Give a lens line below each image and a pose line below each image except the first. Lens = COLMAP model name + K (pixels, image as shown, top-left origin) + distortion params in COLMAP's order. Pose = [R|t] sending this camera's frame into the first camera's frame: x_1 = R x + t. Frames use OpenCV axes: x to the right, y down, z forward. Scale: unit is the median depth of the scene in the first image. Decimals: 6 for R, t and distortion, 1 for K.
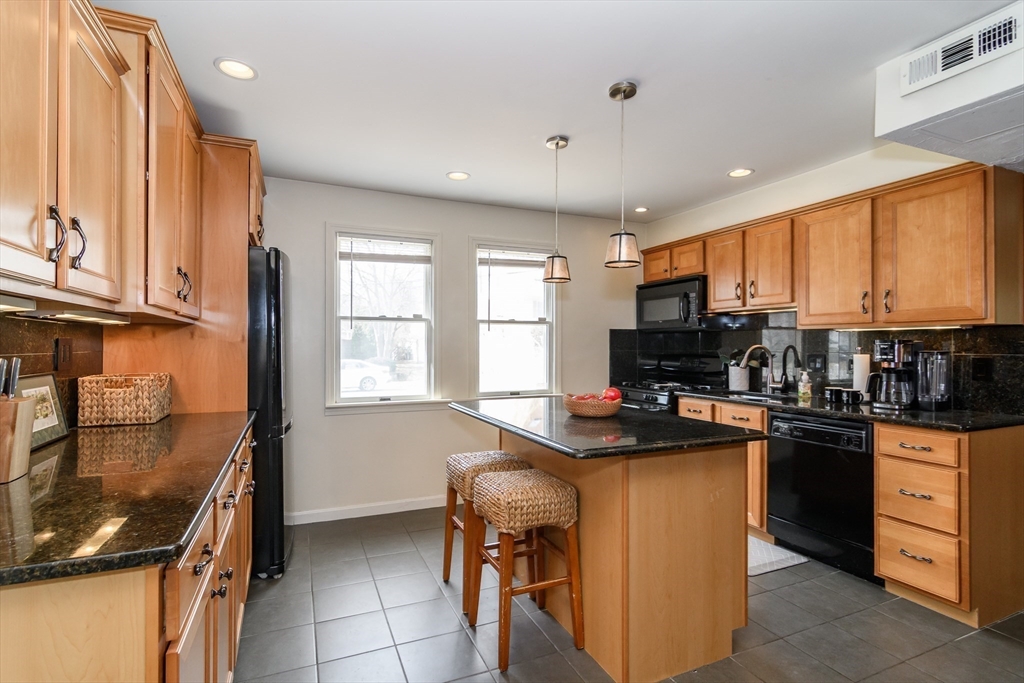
lens RADIAL K [[496.3, 0, 513.4], [0, 496.3, 343.6], [0, 0, 1]] dist [-0.003214, -0.000615]
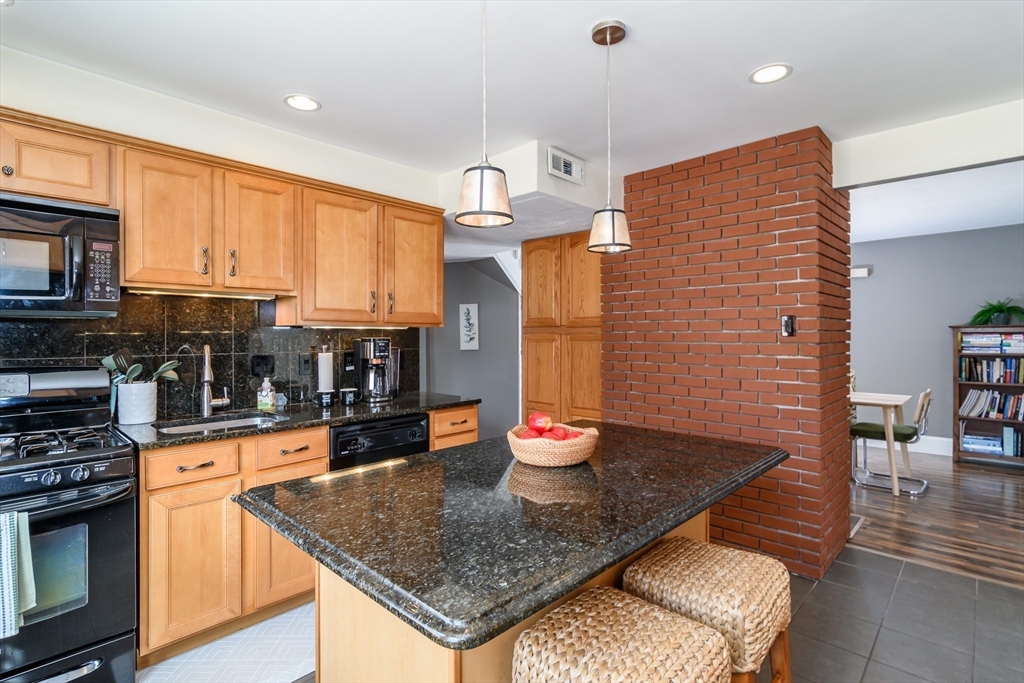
lens RADIAL K [[496.3, 0, 514.4], [0, 496.3, 335.1], [0, 0, 1]] dist [-0.003214, -0.000615]
pose [[-0.384137, 0.001092, 0.923275, -0.312986], [-0.001424, 0.999997, -0.001776, -0.011213], [-0.923275, -0.001997, -0.384135, 0.991783]]
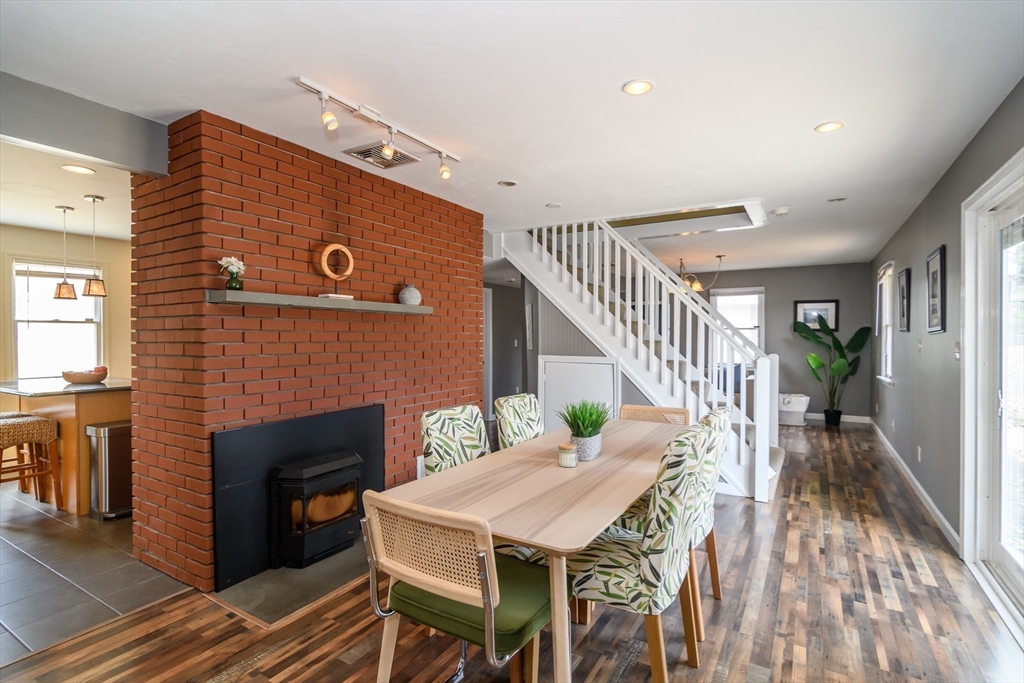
lens RADIAL K [[496.3, 0, 511.7], [0, 496.3, 342.3], [0, 0, 1]] dist [-0.003214, -0.000615]
pose [[0.815164, -0.004674, 0.579212, 0.564251], [-0.002938, 0.999921, 0.012205, -0.025406], [-0.579223, -0.011651, 0.815086, -1.834416]]
